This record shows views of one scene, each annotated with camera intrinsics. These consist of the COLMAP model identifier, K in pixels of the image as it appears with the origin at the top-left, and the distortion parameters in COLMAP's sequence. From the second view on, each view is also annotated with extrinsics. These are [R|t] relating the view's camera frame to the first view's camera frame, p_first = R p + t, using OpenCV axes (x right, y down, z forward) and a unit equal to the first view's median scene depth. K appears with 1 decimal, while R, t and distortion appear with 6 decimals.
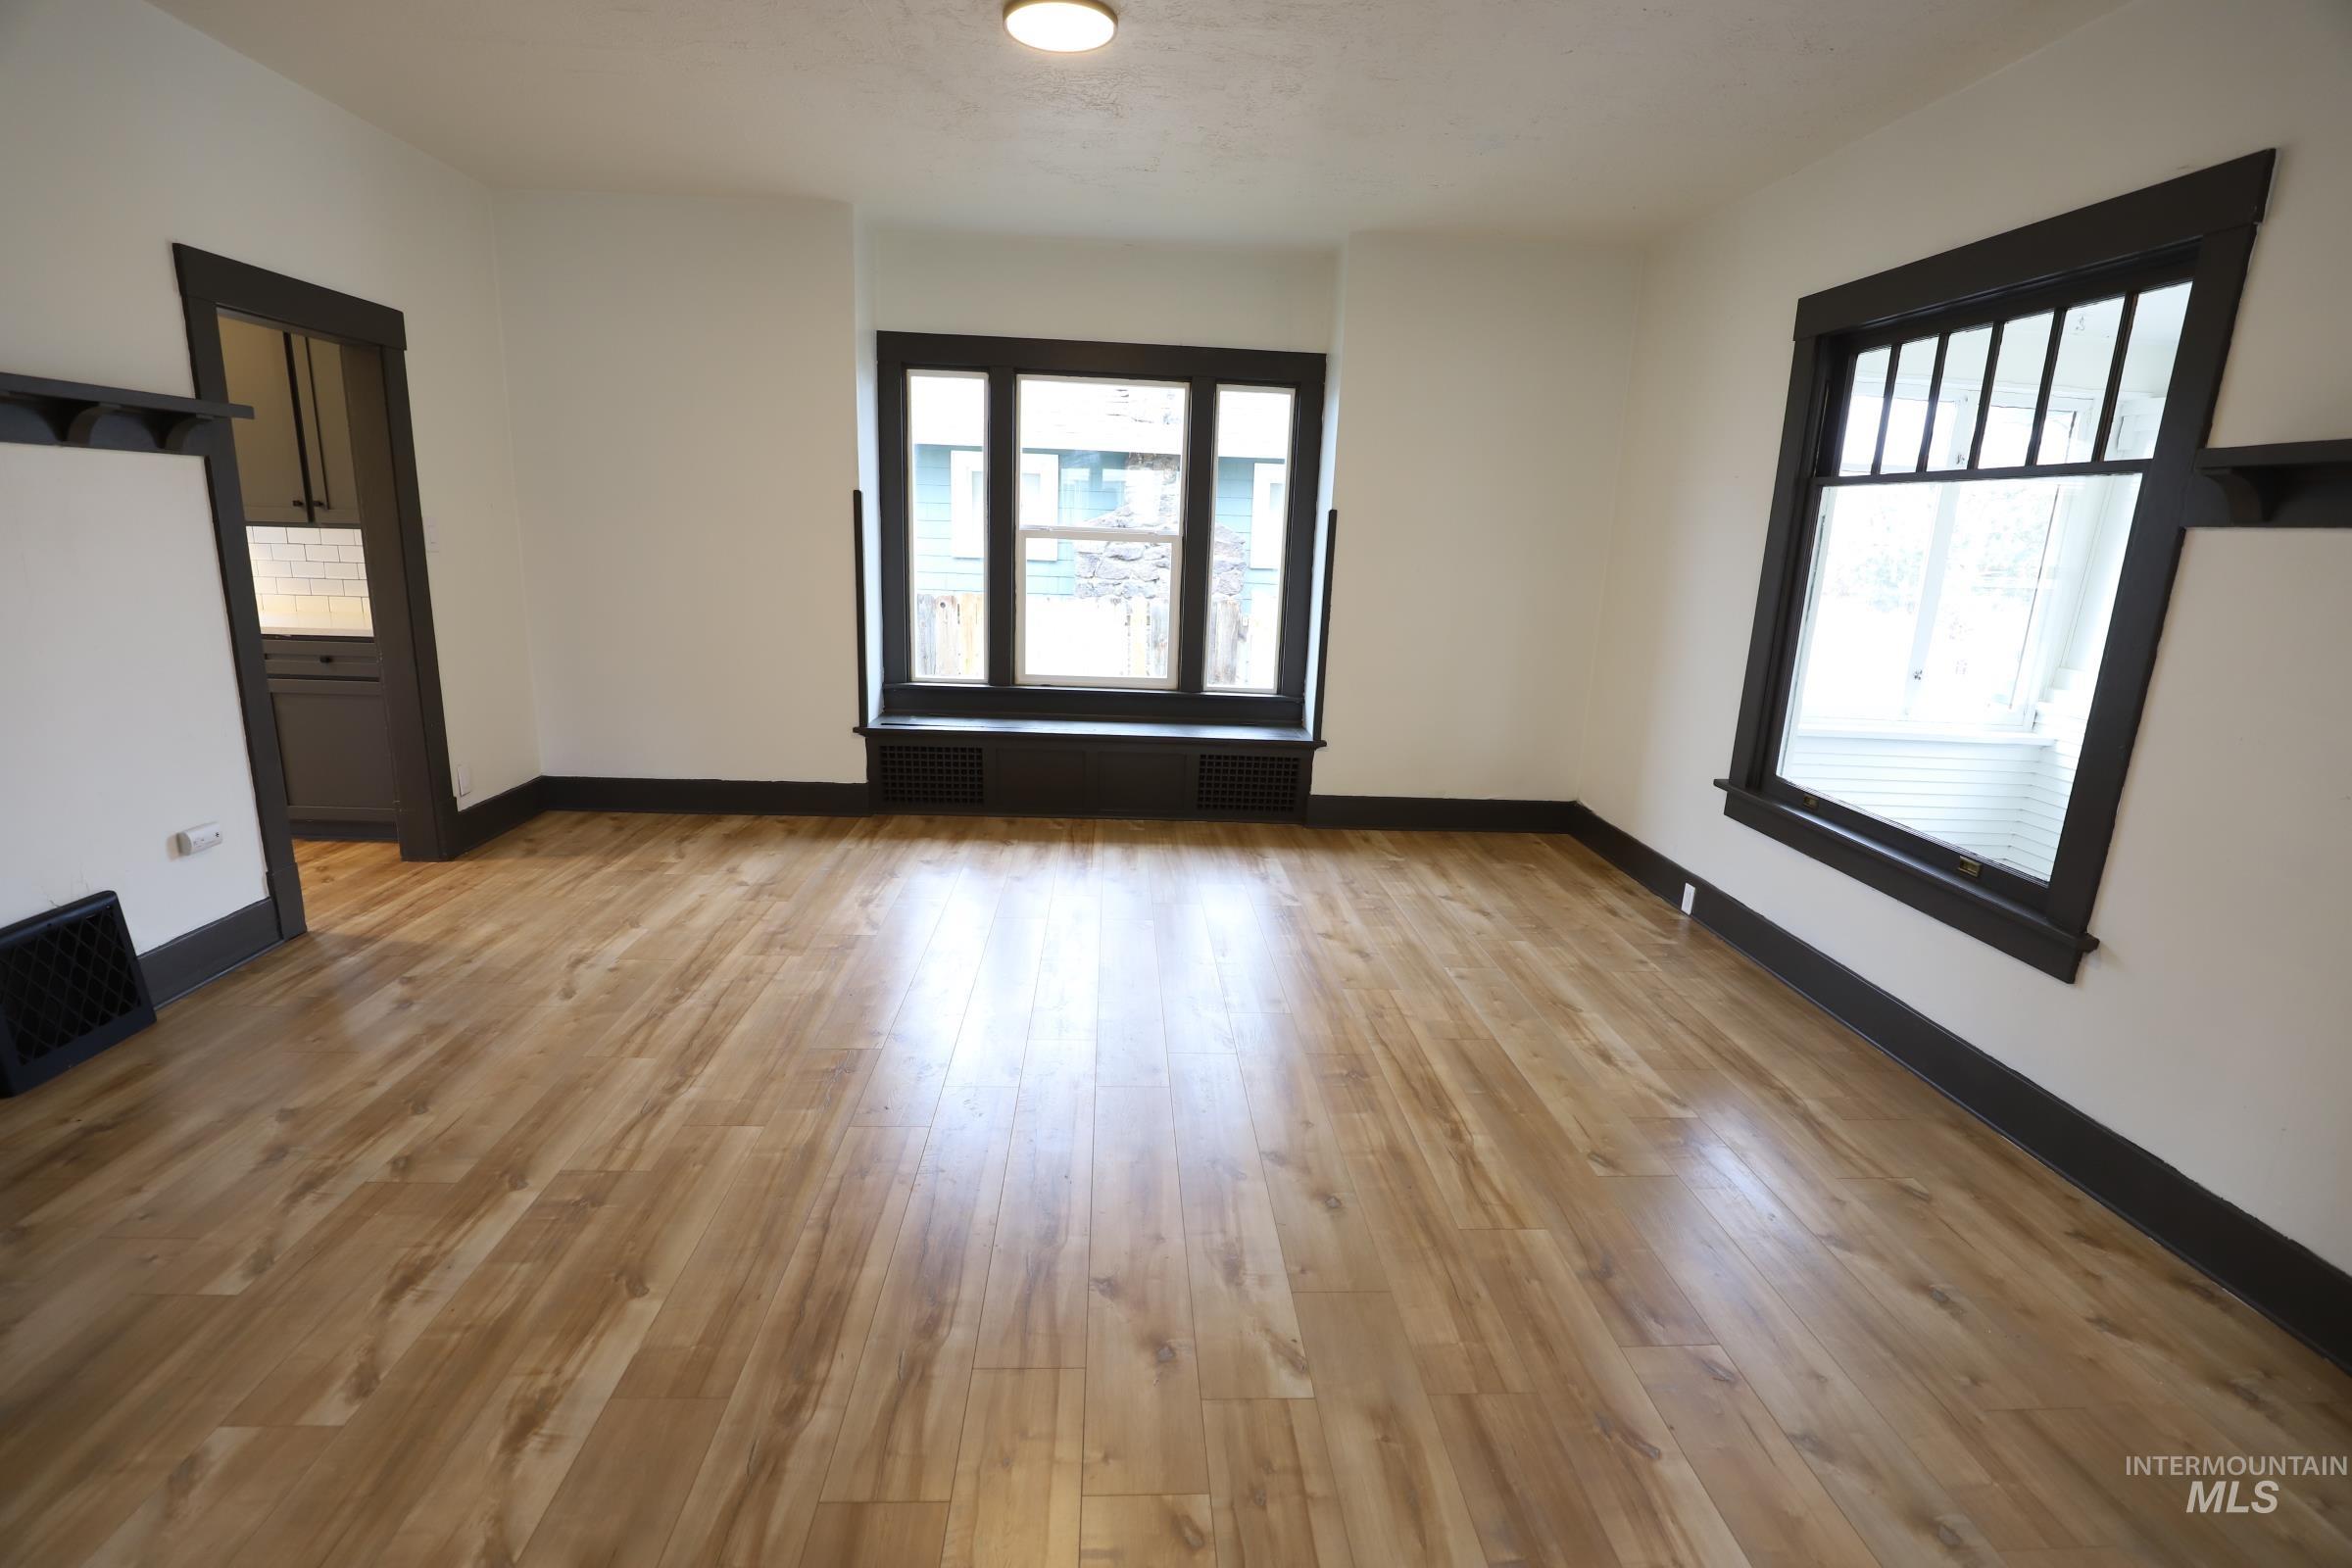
lens RADIAL K [[1089.8, 0, 1159.5], [0, 1089.8, 778.2], [0, 0, 1]] dist [-0.037602, 0.007337]
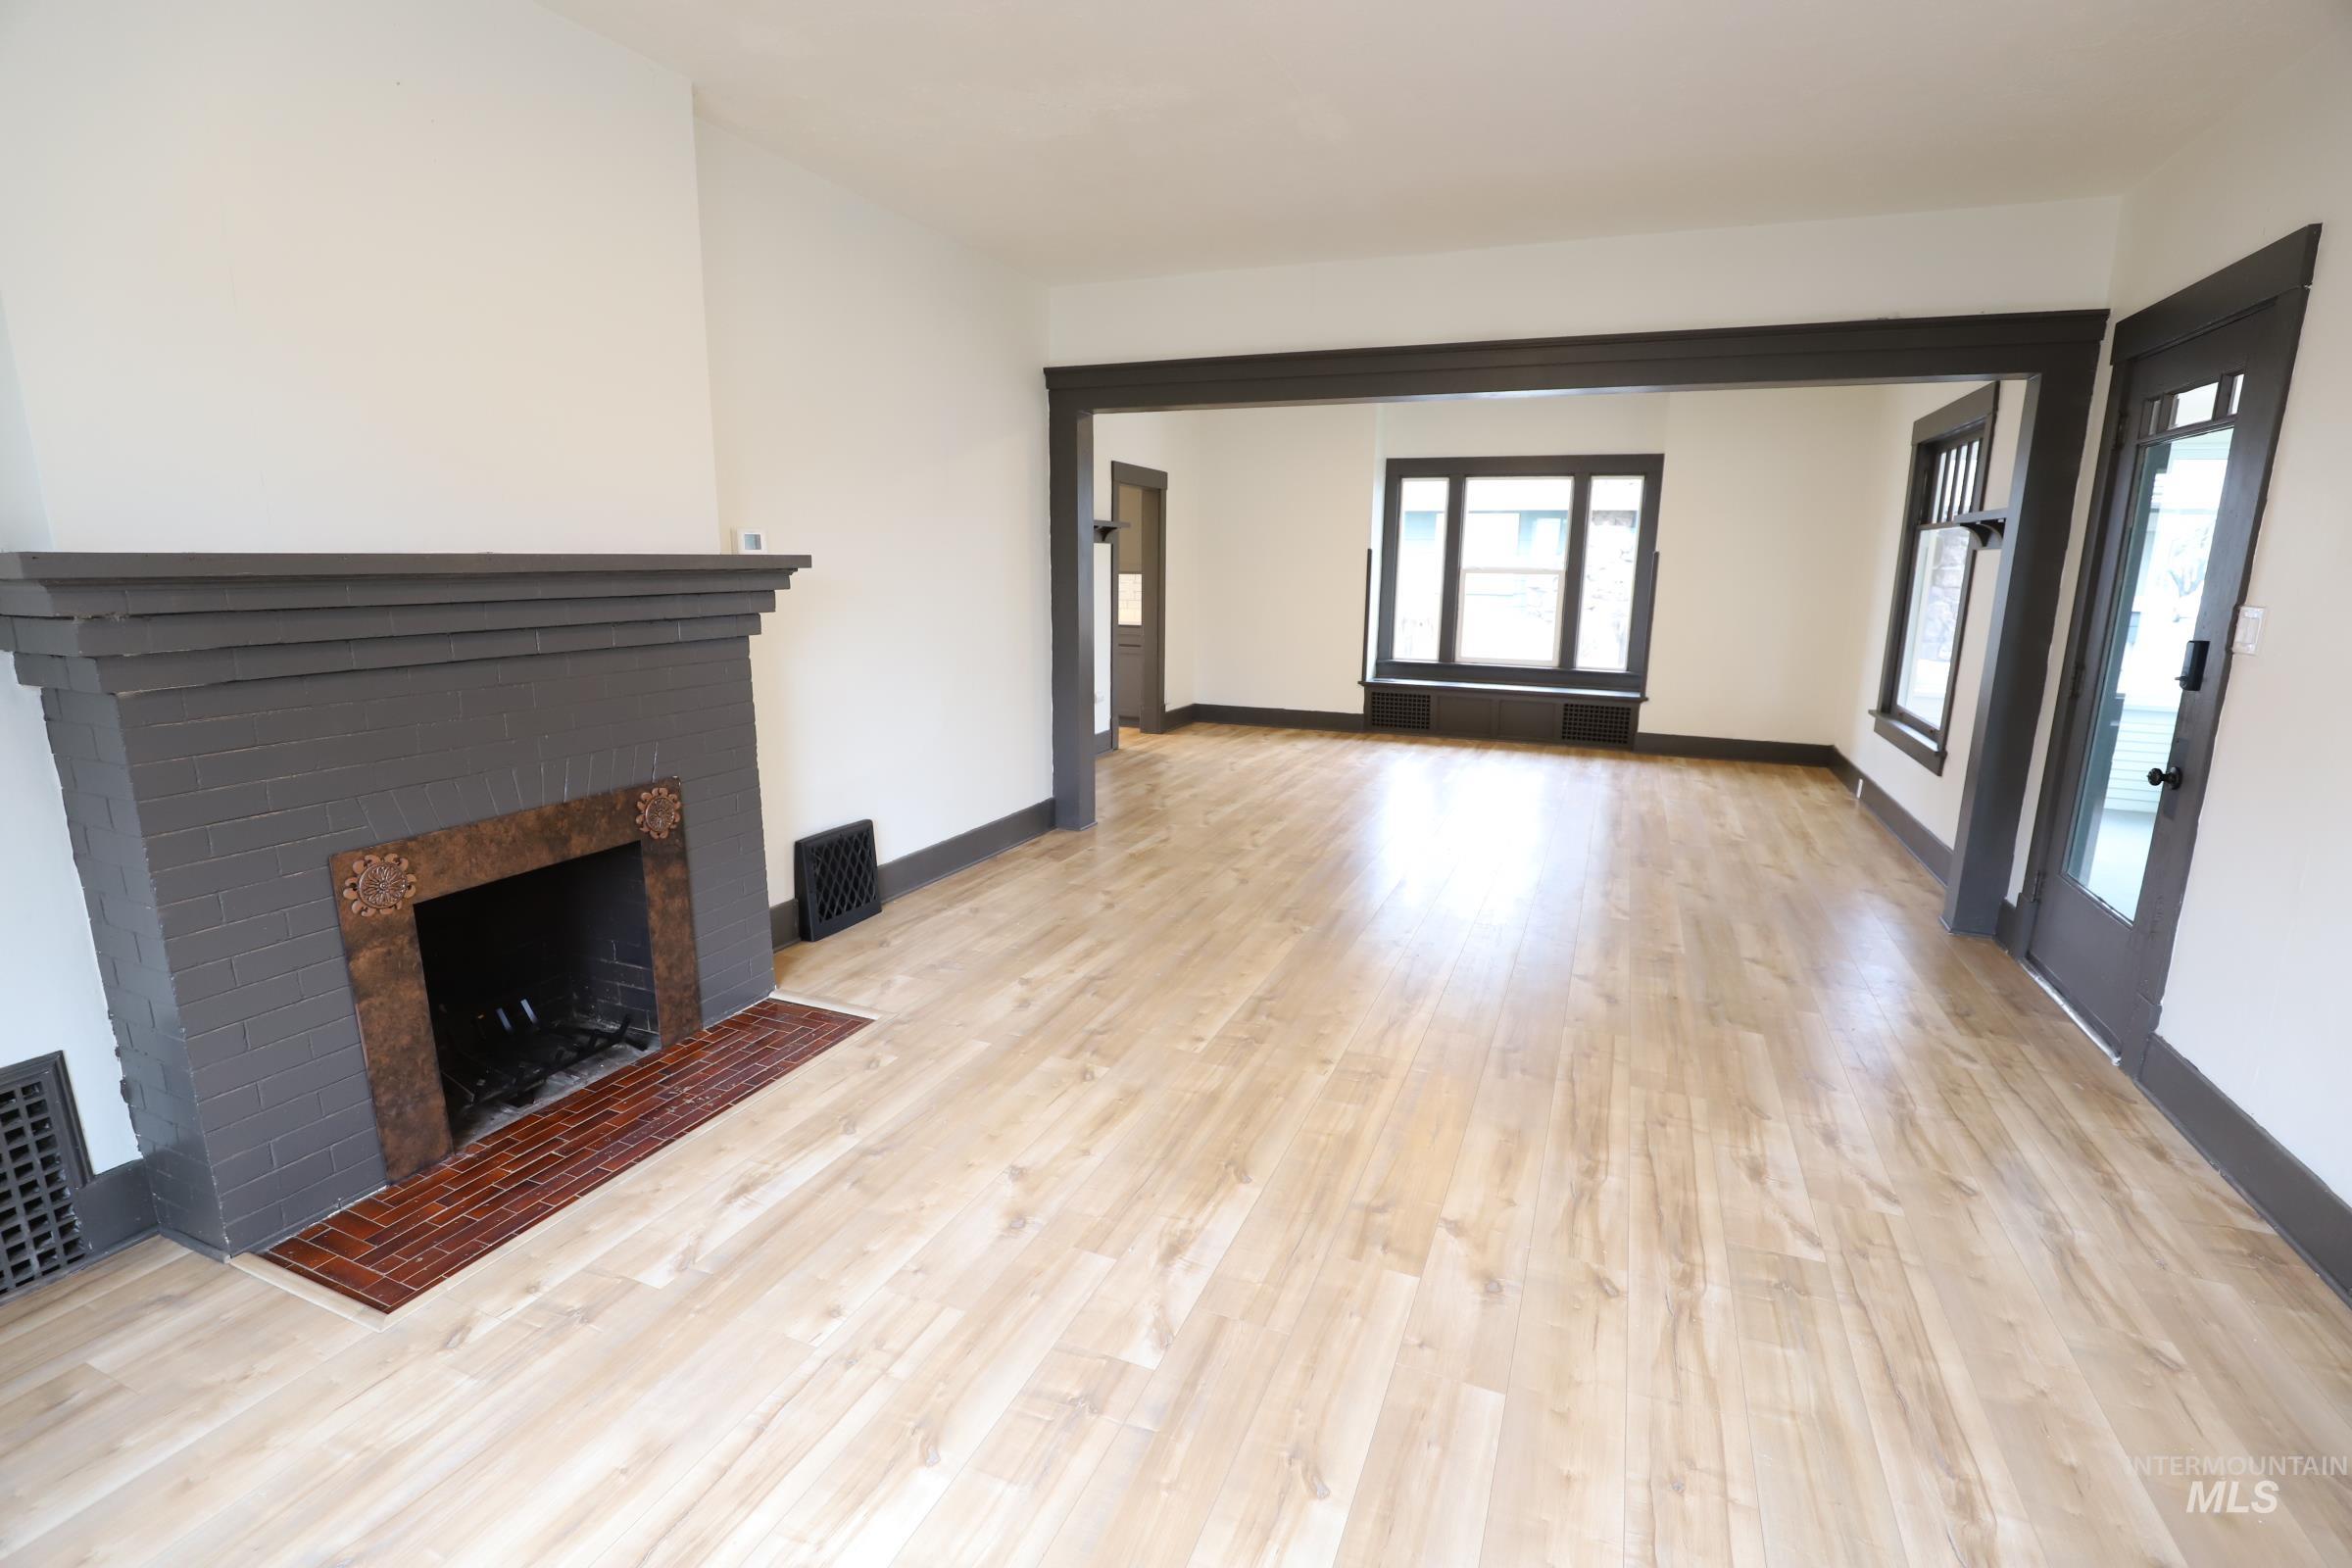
lens RADIAL K [[1089.8, 0, 1181.0], [0, 1089.8, 794.4], [0, 0, 1]] dist [-0.037602, 0.007337]
pose [[0.908234, 0.054247, -0.414931, 0.195605], [-0.064953, 0.997820, -0.011721, 0.168208], [0.413390, 0.037596, 0.909777, -0.703908]]
